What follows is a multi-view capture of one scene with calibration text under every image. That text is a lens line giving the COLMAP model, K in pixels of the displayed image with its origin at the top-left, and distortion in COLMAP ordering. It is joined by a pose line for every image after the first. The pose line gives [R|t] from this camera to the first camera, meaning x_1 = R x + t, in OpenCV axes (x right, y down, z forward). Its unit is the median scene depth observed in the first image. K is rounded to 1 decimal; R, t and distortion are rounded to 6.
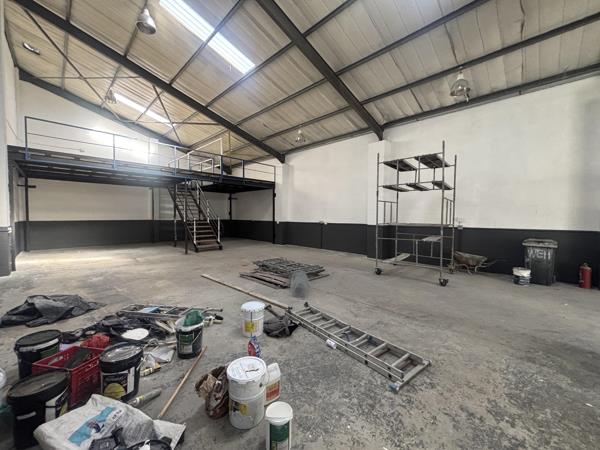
lens RADIAL K [[241.6, 0, 294.5], [0, 241.6, 226.2], [0, 0, 1]] dist [0.010448, -0.000433]
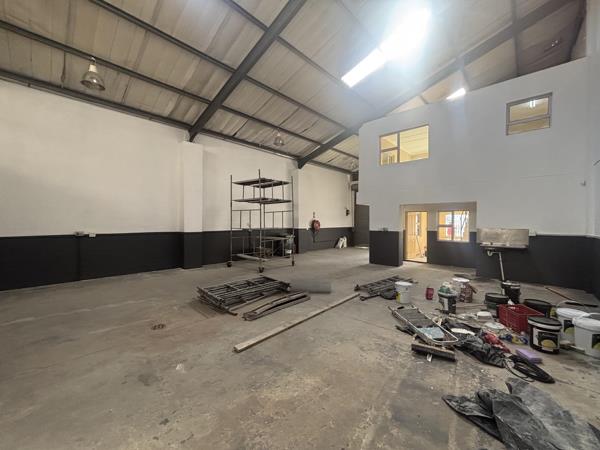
lens RADIAL K [[240.3, 0, 302.0], [0, 240.3, 224.6], [0, 0, 1]] dist [-0.000252, 0.000046]
pose [[-0.039176, -0.019194, 0.999048, -1.196522], [0.041226, 0.998933, 0.020808, -0.066392], [-0.998382, 0.042002, -0.038343, 1.236533]]
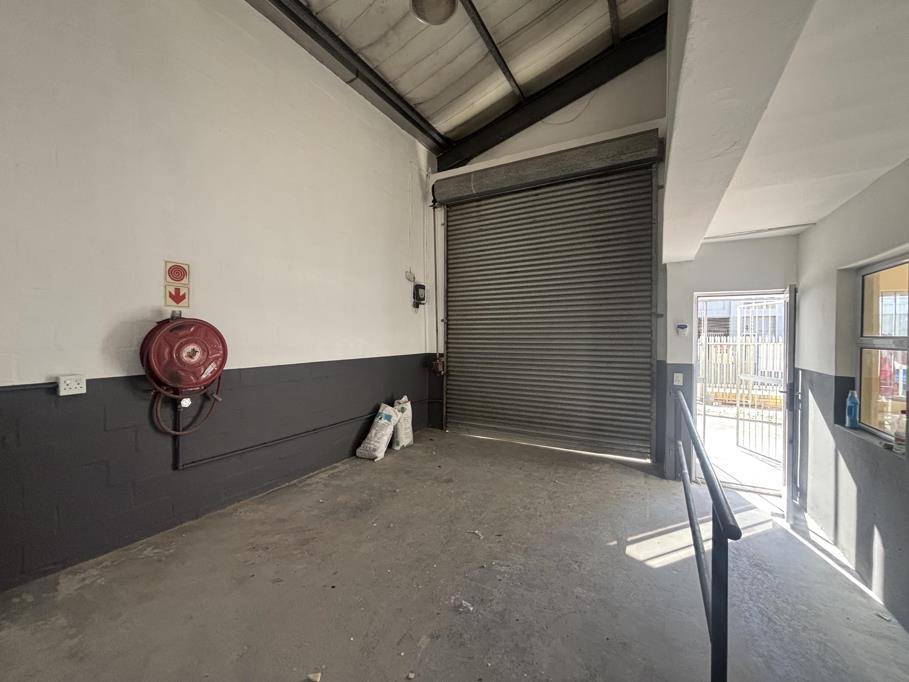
lens RADIAL K [[364.7, 0, 454.5], [0, 364.7, 341.0], [0, 0, 1]] dist [0.000159, 0.000098]
pose [[-0.274748, -0.020158, 0.961305, -0.961946], [0.040447, 0.998653, 0.032501, -0.060630], [-0.960665, 0.047811, -0.273562, 1.175728]]
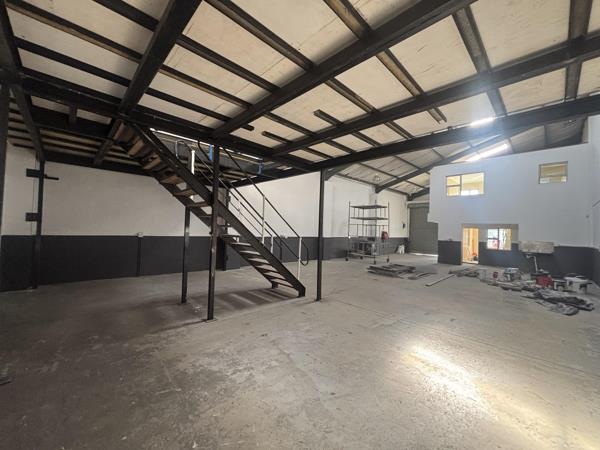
lens RADIAL K [[240.8, 0, 300.0], [0, 240.8, 225.0], [0, 0, 1]] dist [0.000159, 0.000098]
pose [[0.022324, 0.011761, 0.999682, -1.308409], [0.012753, 0.999846, -0.012048, -0.072699], [-0.999669, 0.013018, 0.022170, 1.347105]]
